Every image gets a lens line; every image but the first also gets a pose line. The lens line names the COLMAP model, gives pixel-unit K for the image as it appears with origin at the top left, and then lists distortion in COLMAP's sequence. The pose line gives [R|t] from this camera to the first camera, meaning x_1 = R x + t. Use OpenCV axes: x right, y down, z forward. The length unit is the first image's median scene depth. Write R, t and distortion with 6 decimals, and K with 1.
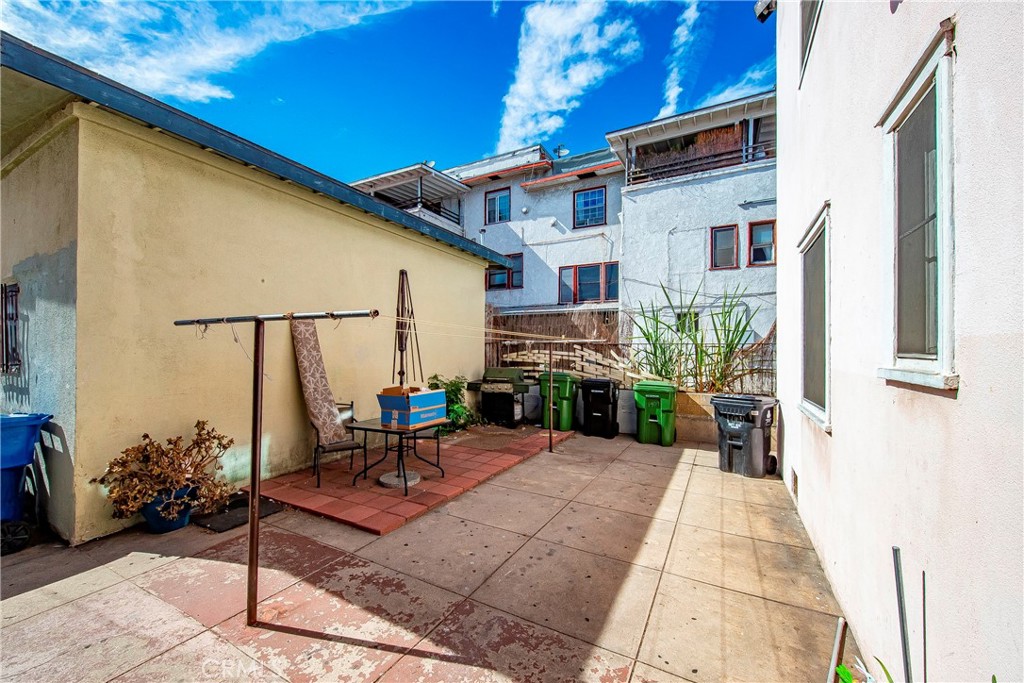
lens RADIAL K [[389.9, 0, 512.9], [0, 389.9, 345.8], [0, 0, 1]] dist [0.006277, -0.001703]
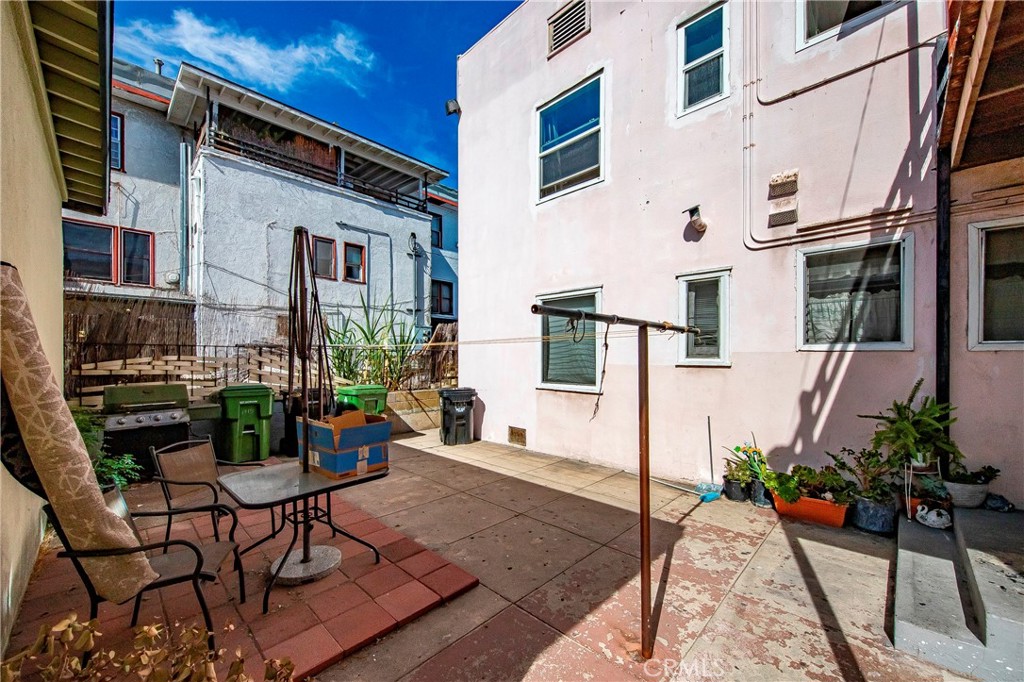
lens RADIAL K [[389.9, 0, 510.0], [0, 389.9, 354.2], [0, 0, 1]] dist [0.006277, -0.001703]
pose [[0.274824, -0.000881, 0.961494, -0.876221], [-0.008664, 0.999957, 0.003392, 0.003067], [-0.961455, -0.009263, 0.274805, 0.571520]]
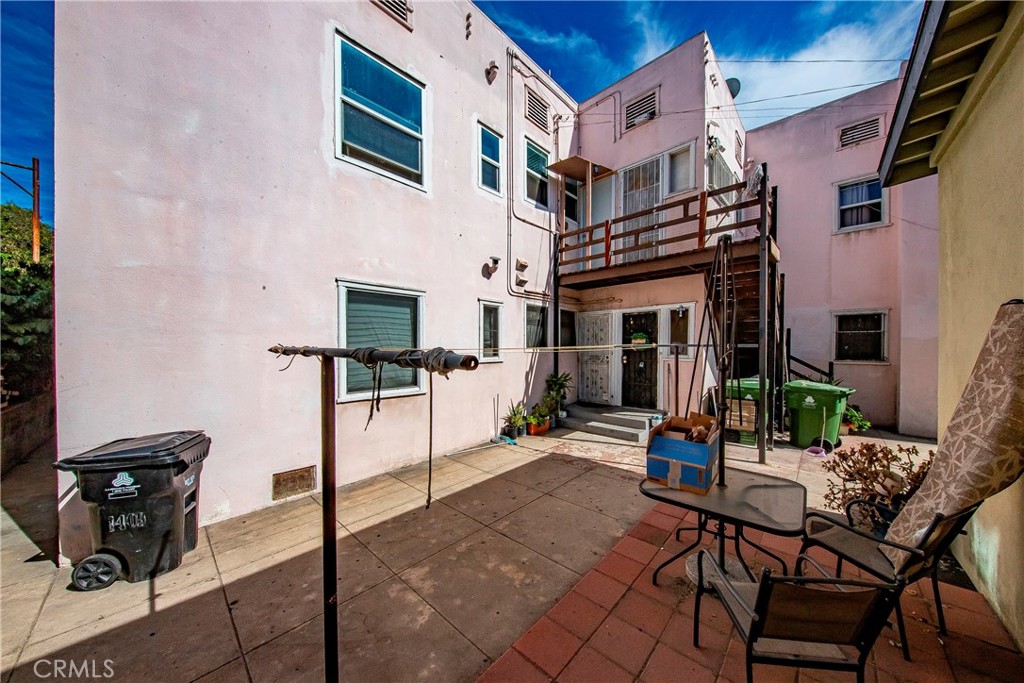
lens RADIAL K [[331.6, 0, 512.2], [0, 331.6, 357.2], [0, 0, 1]] dist [-0.007079, -0.000931]
pose [[-0.966115, -0.005128, 0.258063, -0.109647], [-0.000338, 0.999827, 0.018600, -0.015134], [-0.258114, 0.017882, -0.965949, 1.733624]]
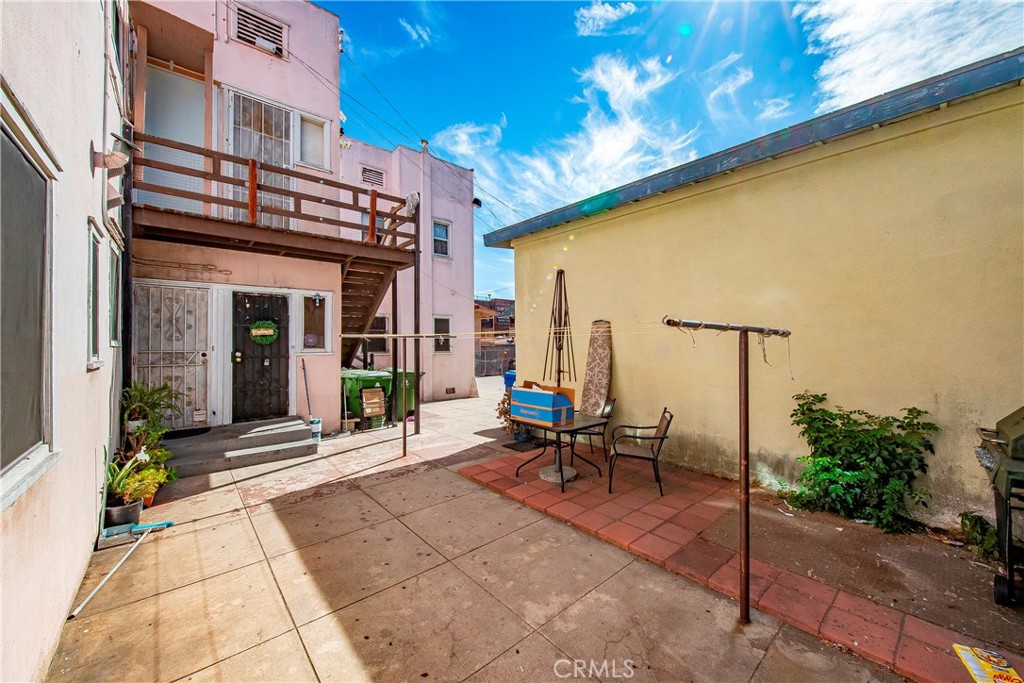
lens RADIAL K [[389.9, 0, 509.2], [0, 389.9, 348.5], [0, 0, 1]] dist [0.006277, -0.001703]
pose [[-0.354861, 0.012830, -0.934831, 0.774216], [0.017454, 0.999822, 0.007096, 0.005084], [0.934756, -0.013798, -0.355022, 1.364672]]
